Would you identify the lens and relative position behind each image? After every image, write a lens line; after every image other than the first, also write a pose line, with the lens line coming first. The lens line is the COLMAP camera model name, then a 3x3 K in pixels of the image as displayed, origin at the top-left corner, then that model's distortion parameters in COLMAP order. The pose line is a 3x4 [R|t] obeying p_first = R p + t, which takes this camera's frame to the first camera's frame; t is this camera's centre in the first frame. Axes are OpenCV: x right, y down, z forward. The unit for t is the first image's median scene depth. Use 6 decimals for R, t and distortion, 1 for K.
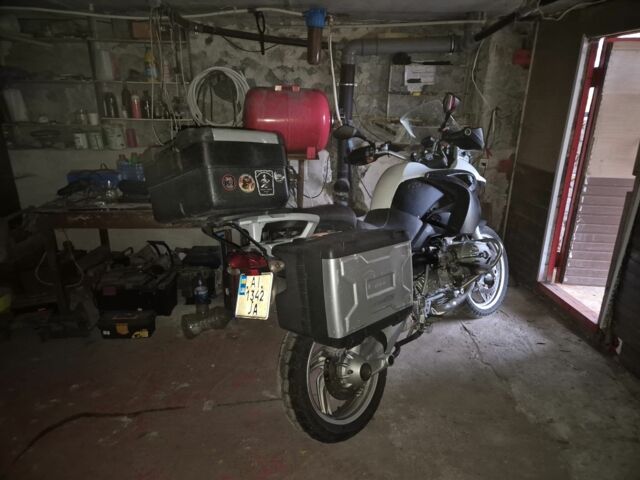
lens RADIAL K [[432.1, 0, 319.3], [0, 432.1, 237.5], [0, 0, 1]] dist [0.076537, -0.058530]
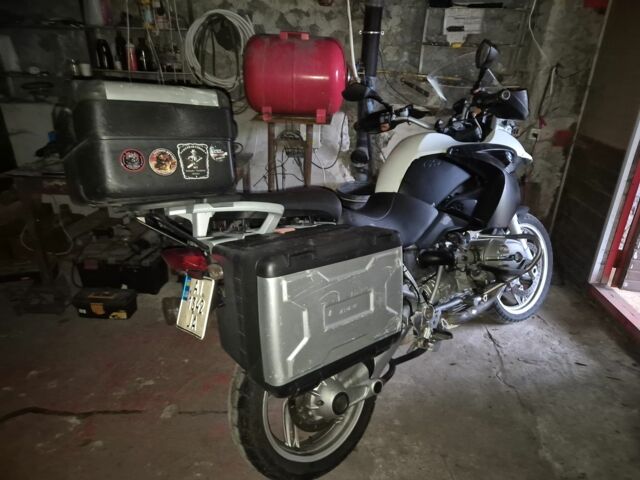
lens RADIAL K [[432.1, 0, 319.3], [0, 432.1, 237.5], [0, 0, 1]] dist [0.076537, -0.058530]
pose [[0.993147, 0.056545, -0.102283, 0.095174], [-0.047366, 0.994810, 0.090049, -0.043795], [0.106844, -0.084587, 0.990671, 0.170197]]
